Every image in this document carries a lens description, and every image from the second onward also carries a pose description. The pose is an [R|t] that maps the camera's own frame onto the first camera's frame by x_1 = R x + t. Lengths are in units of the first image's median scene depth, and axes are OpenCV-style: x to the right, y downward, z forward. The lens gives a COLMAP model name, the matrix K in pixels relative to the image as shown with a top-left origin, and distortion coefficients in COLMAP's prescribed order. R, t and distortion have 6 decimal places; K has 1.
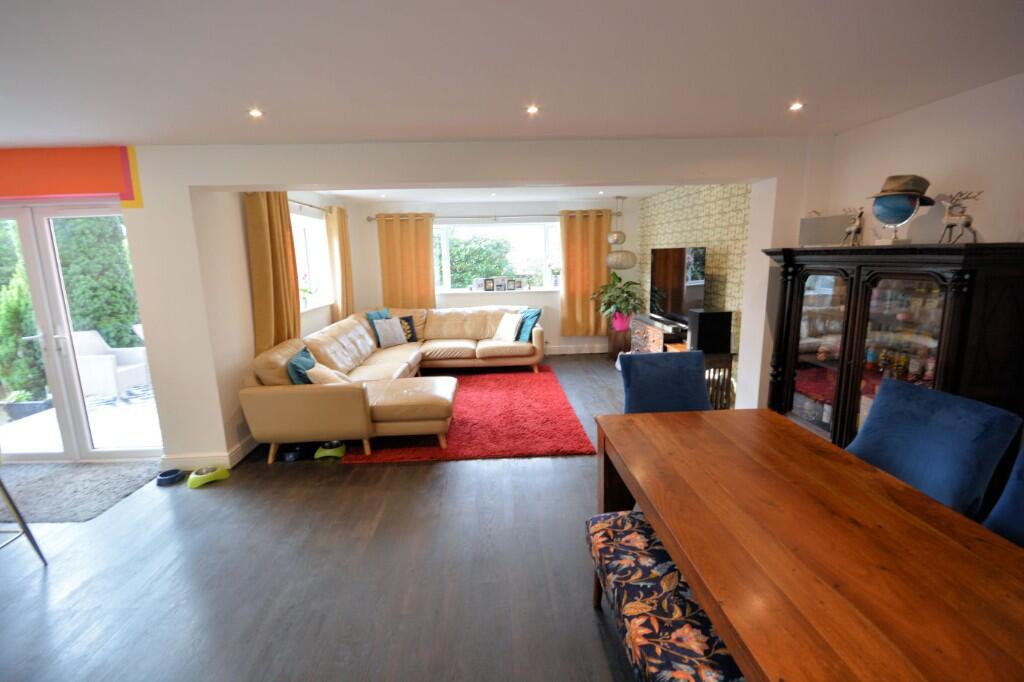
lens RADIAL K [[455.5, 0, 512.0], [0, 455.5, 341.0], [0, 0, 1]] dist [-0.000408, 0.000012]
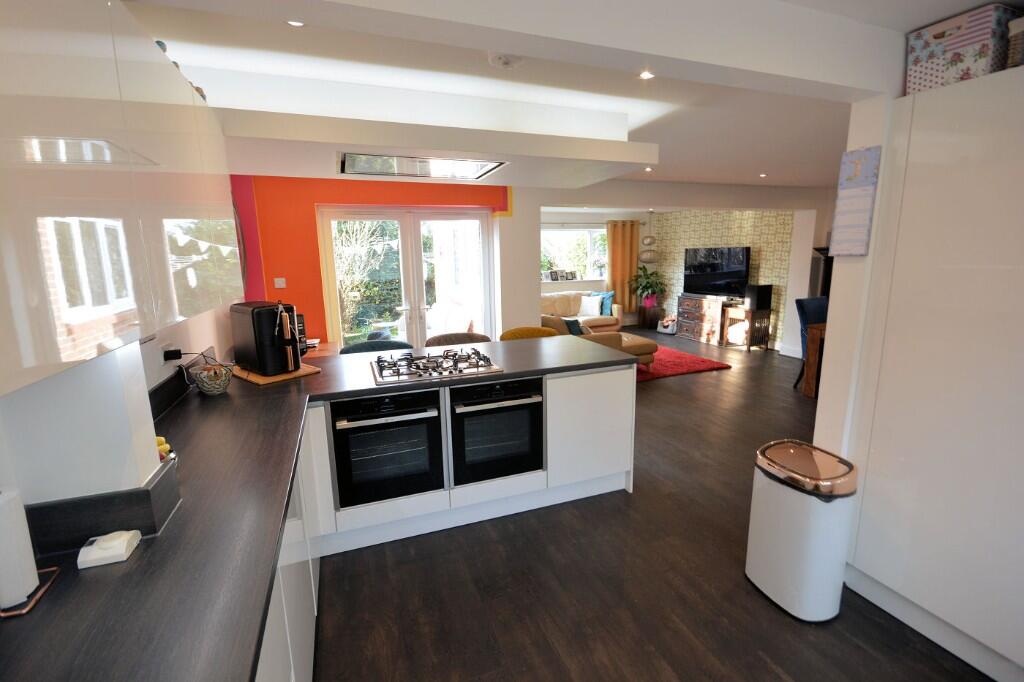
lens RADIAL K [[455.5, 0, 512.0], [0, 455.5, 341.0], [0, 0, 1]] dist [-0.000408, 0.000012]
pose [[0.957042, -0.052643, 0.285131, -0.570033], [0.054603, 0.998508, 0.001077, 0.055134], [-0.284762, 0.014538, 0.958488, -0.211856]]
